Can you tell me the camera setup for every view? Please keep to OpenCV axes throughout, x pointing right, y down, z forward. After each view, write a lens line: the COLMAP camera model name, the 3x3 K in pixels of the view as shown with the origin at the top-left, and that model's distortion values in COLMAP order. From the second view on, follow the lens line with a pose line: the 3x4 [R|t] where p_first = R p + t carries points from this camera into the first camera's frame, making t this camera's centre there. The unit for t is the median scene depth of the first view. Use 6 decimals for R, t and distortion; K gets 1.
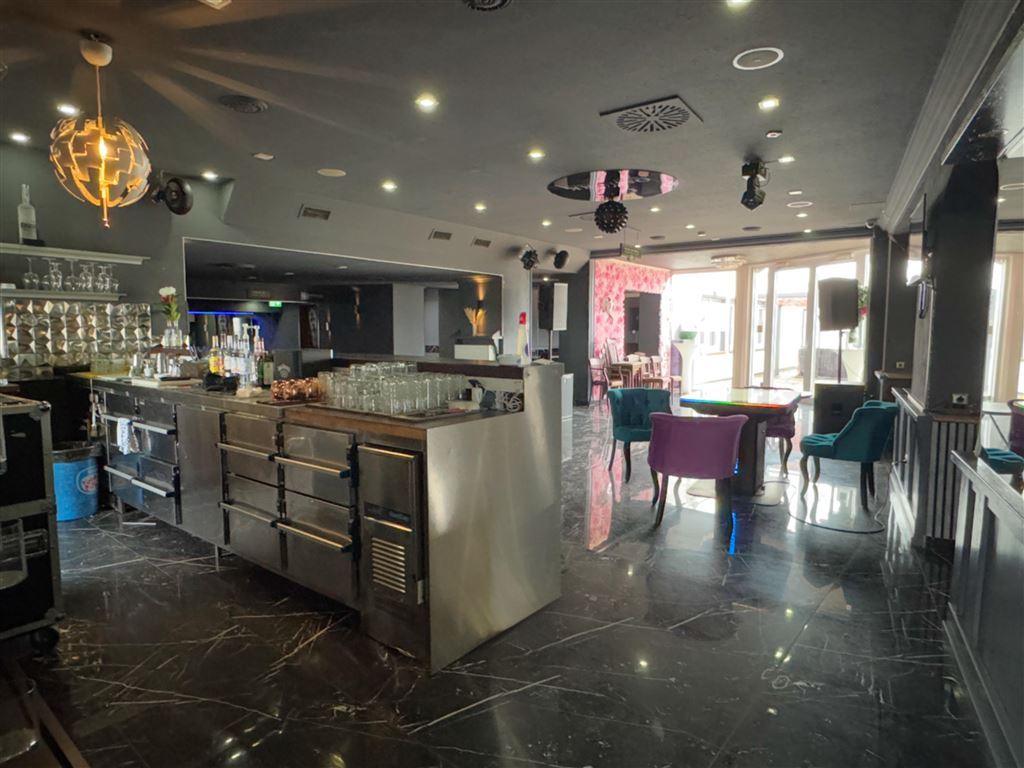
lens RADIAL K [[596.1, 0, 513.8], [0, 596.1, 383.3], [0, 0, 1]] dist [-0.008628, -0.006189]
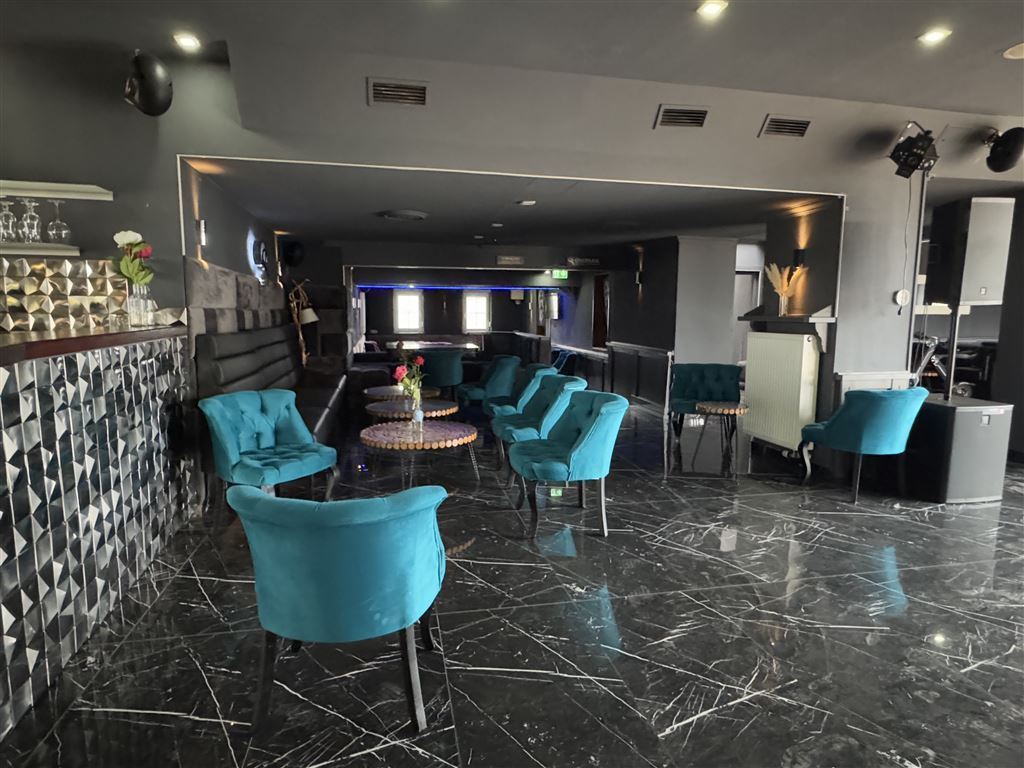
lens RADIAL K [[596.1, 0, 510.6], [0, 596.1, 379.0], [0, 0, 1]] dist [-0.008628, -0.006189]
pose [[0.773827, 0.076274, -0.628788, 0.087409], [-0.061963, 0.997077, 0.044694, -0.032761], [0.630359, 0.004376, 0.776291, 0.439311]]
